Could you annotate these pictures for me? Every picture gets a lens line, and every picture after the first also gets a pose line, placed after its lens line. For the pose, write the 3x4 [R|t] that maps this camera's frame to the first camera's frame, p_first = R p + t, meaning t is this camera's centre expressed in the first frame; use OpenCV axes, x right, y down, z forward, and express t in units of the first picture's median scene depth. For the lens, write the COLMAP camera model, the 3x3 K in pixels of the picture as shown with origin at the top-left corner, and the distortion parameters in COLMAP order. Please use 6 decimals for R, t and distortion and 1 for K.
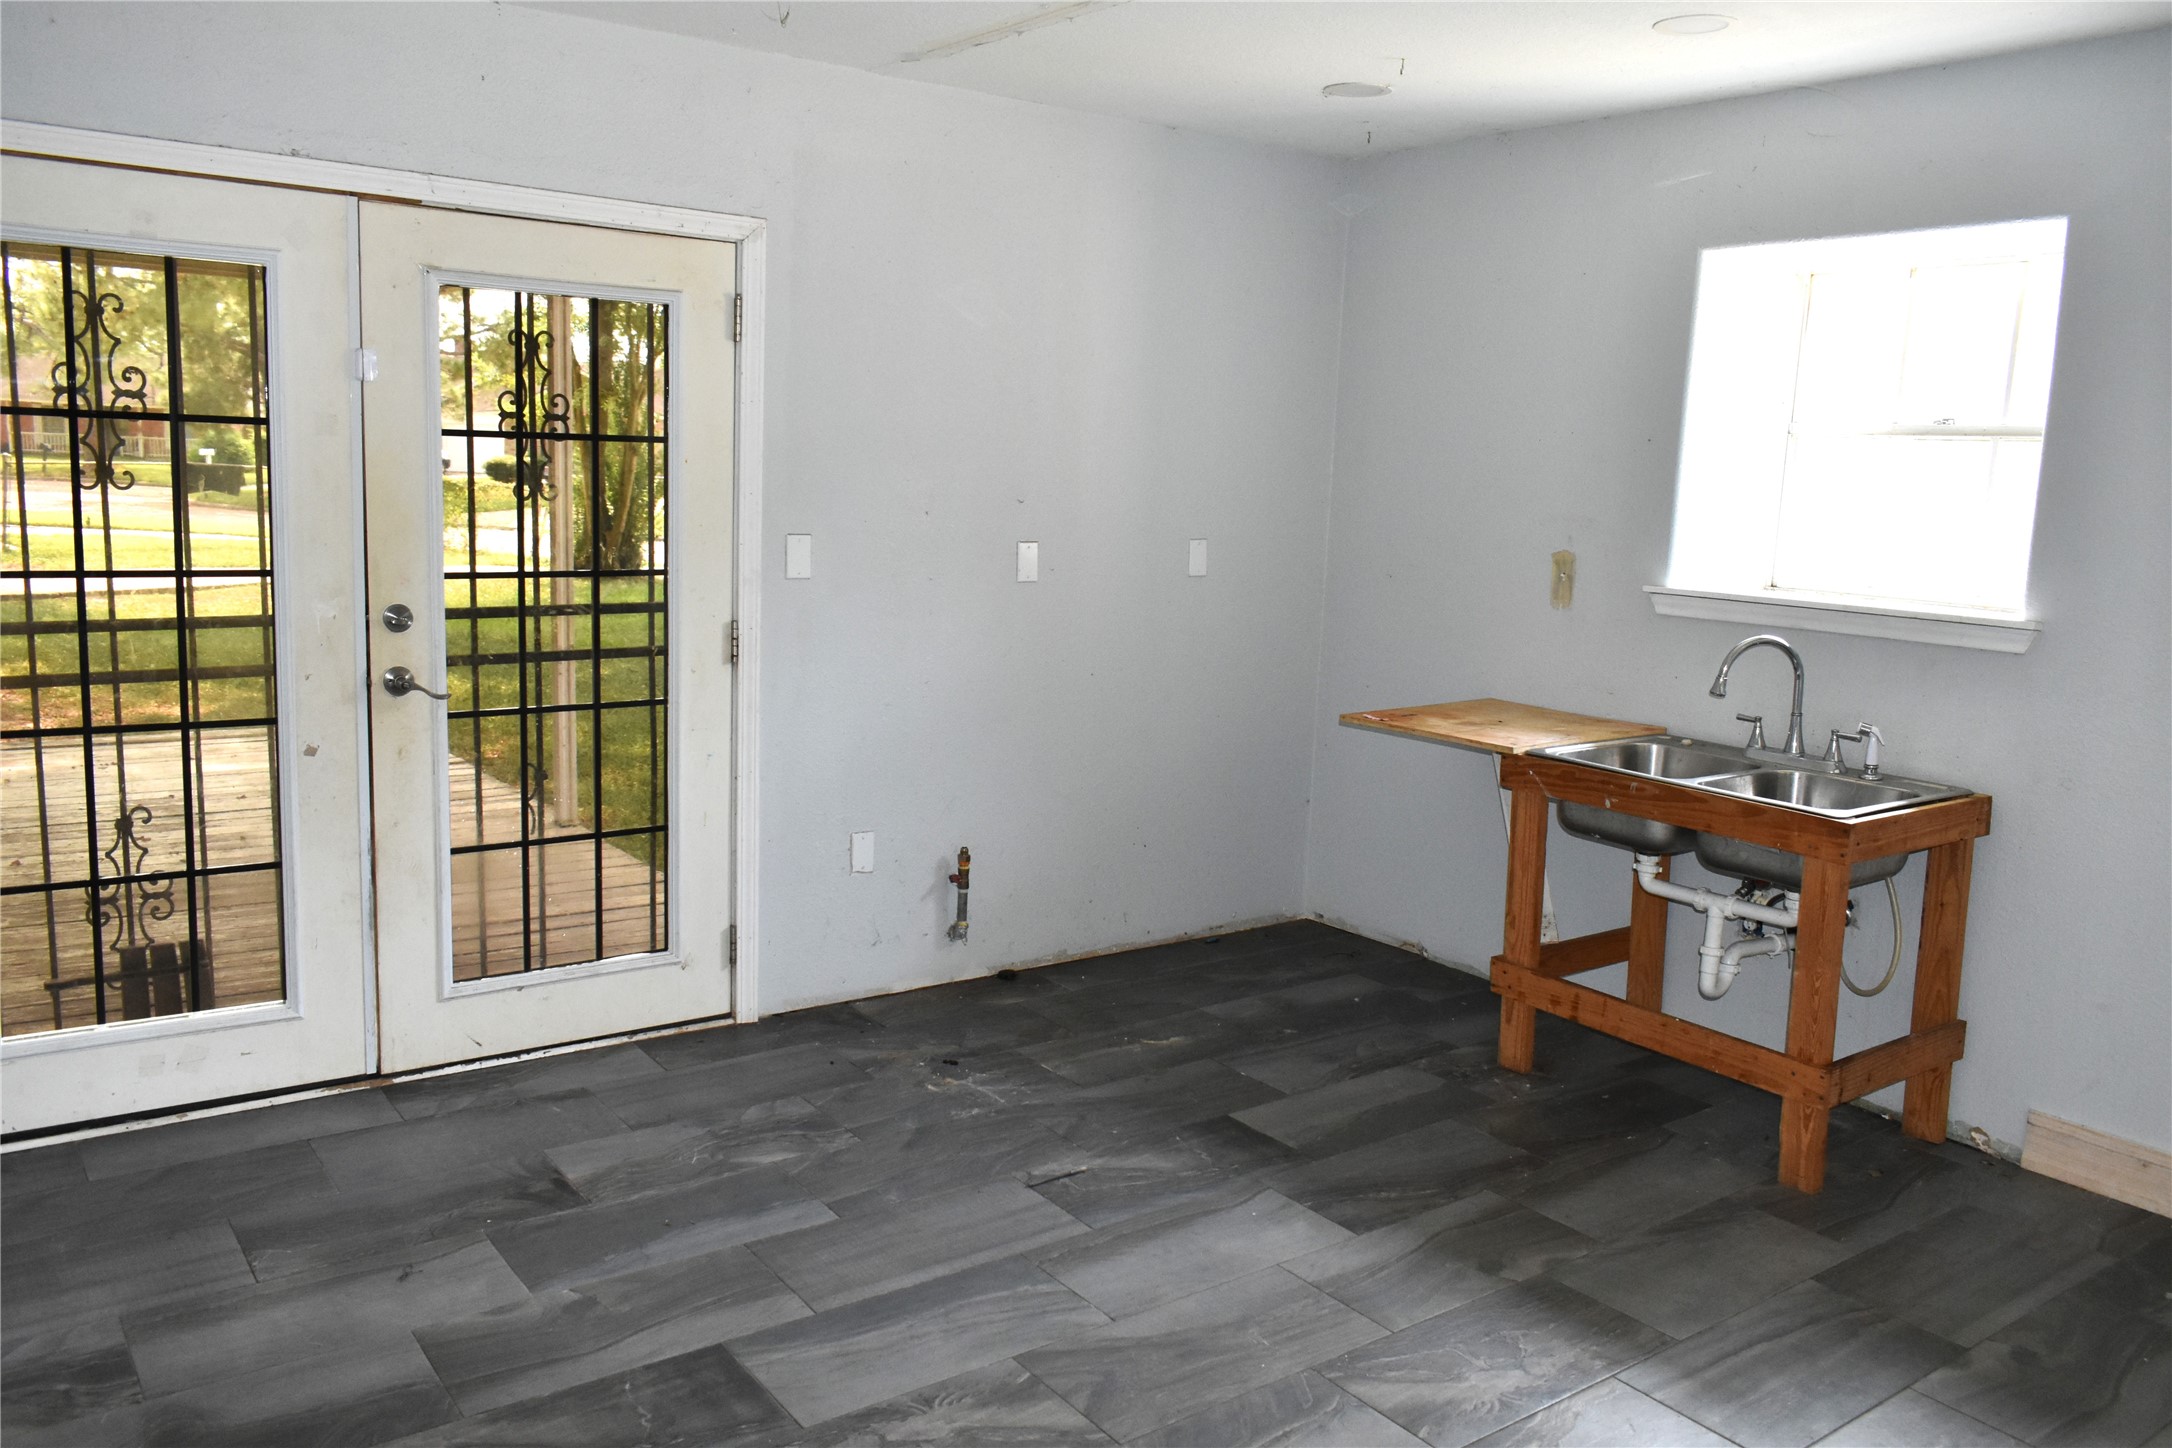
lens RADIAL K [[1671.2, 0, 1083.1], [0, 1671.2, 721.1], [0, 0, 1]] dist [-0.021446, 0.013602]
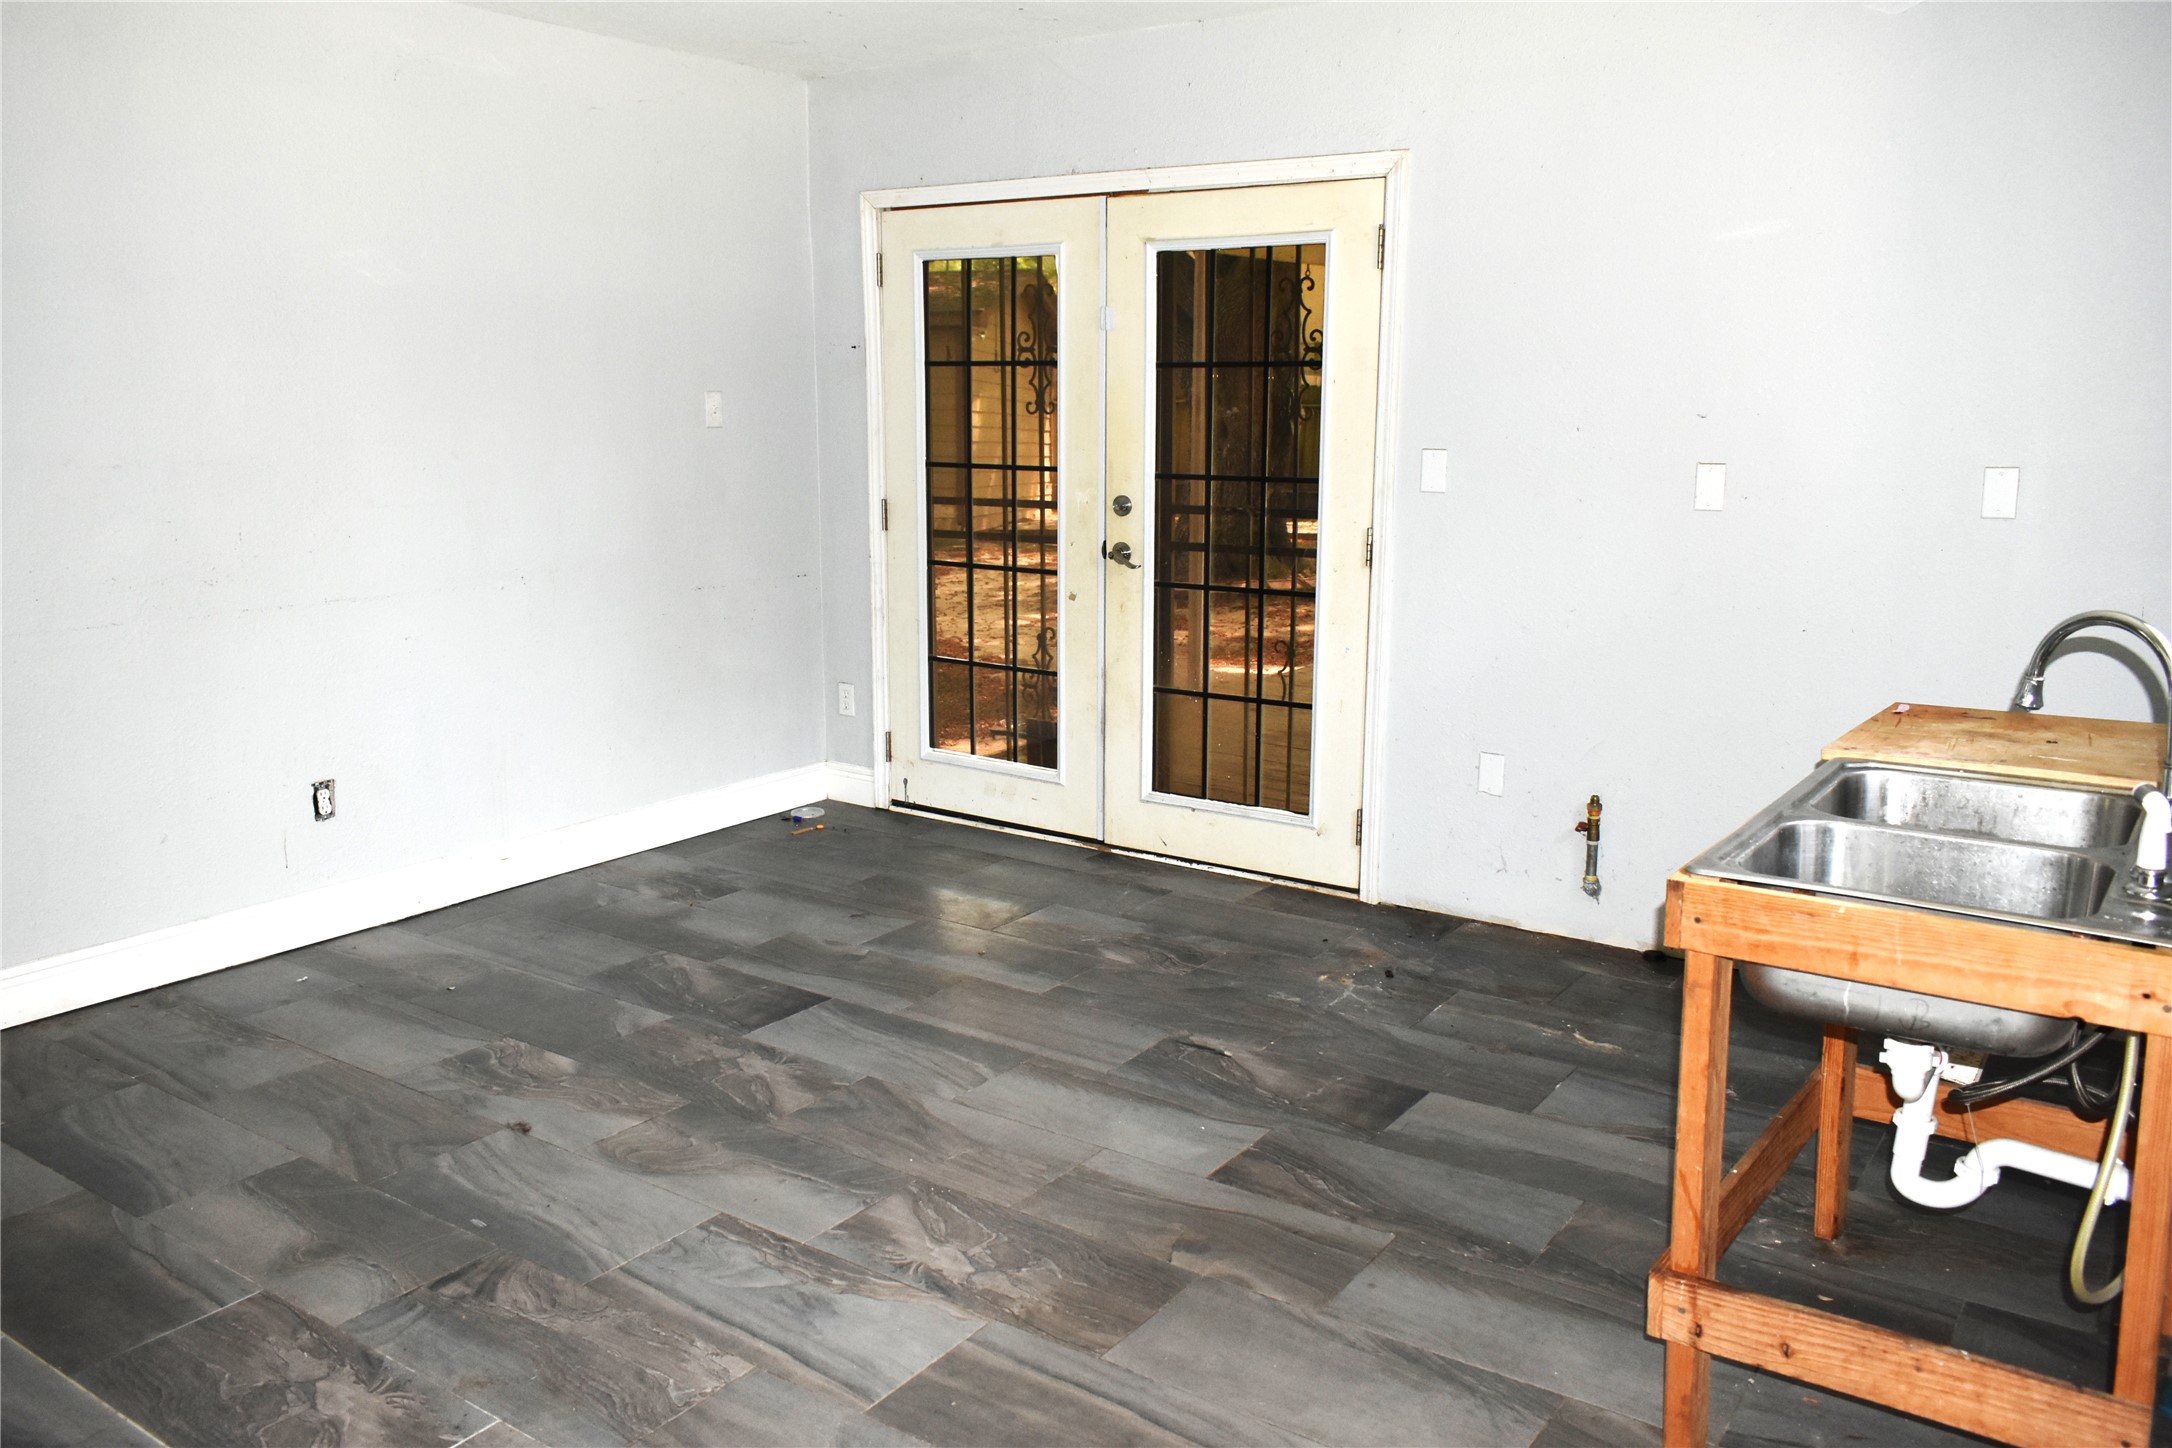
lens RADIAL K [[1671.2, 0, 1083.1], [0, 1671.2, 721.1], [0, 0, 1]] dist [-0.021446, 0.013602]
pose [[0.323365, 0.144705, -0.935145, 0.817561], [-0.139749, 0.984705, 0.104050, -0.024770], [0.935898, 0.097039, 0.338641, 0.499879]]
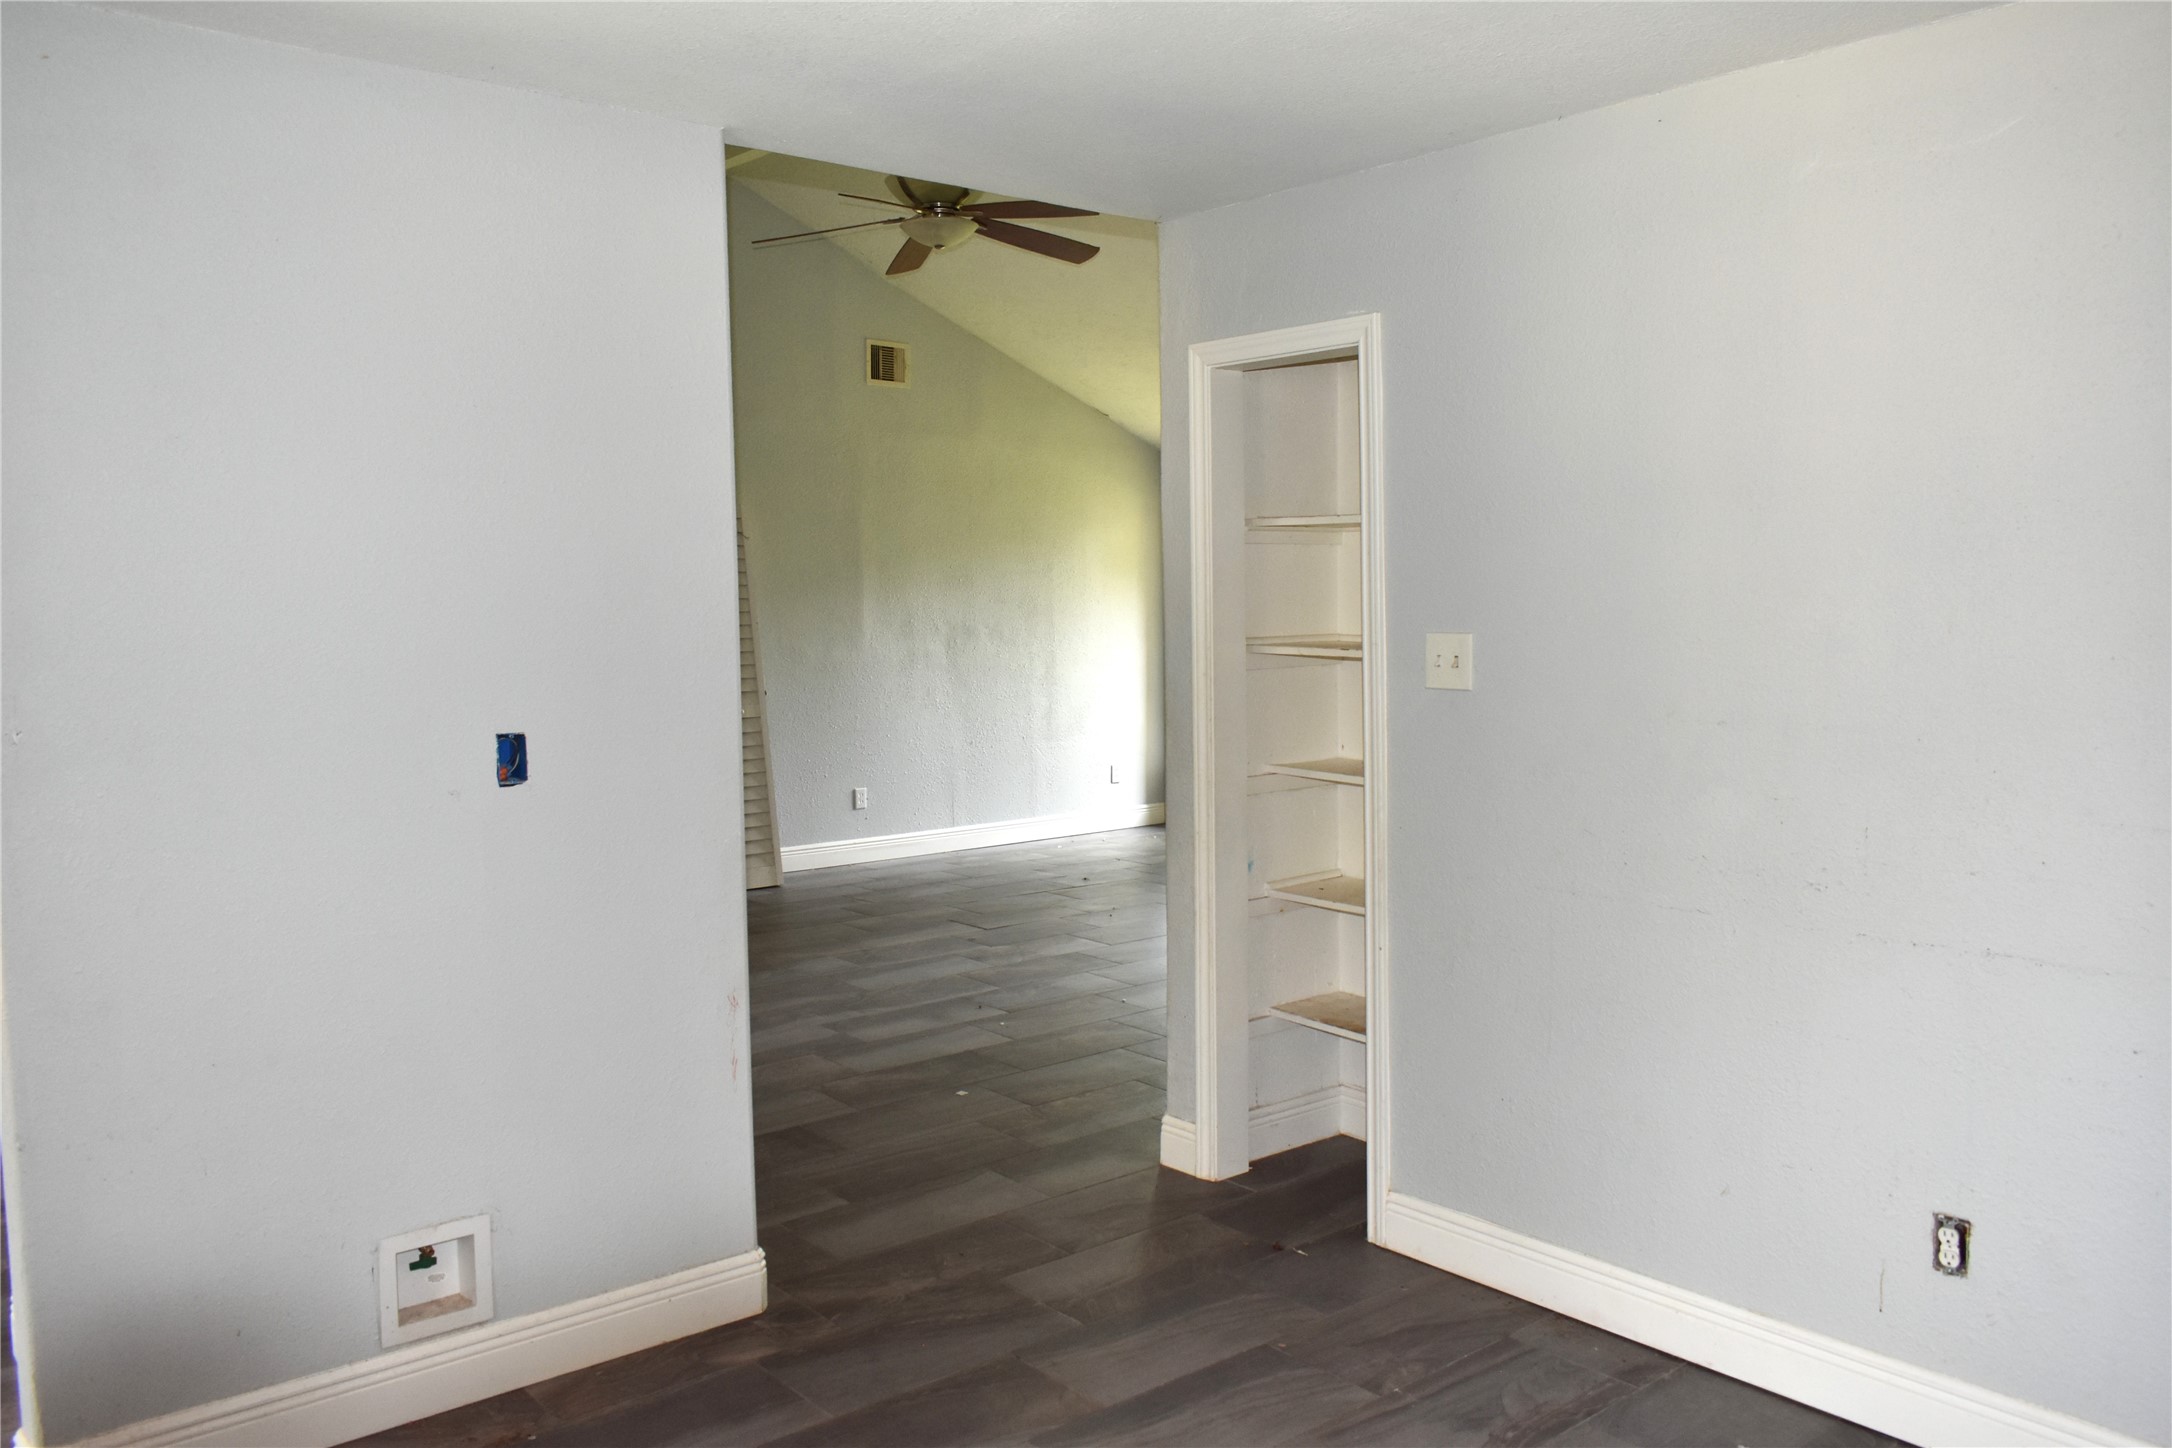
lens RADIAL K [[1671.2, 0, 1083.1], [0, 1671.2, 721.1], [0, 0, 1]] dist [-0.021446, 0.013602]
pose [[-0.997176, -0.022258, -0.071730, 0.053772], [-0.038305, 0.972243, 0.230818, -0.164190], [0.064602, 0.232913, -0.970349, 1.038394]]
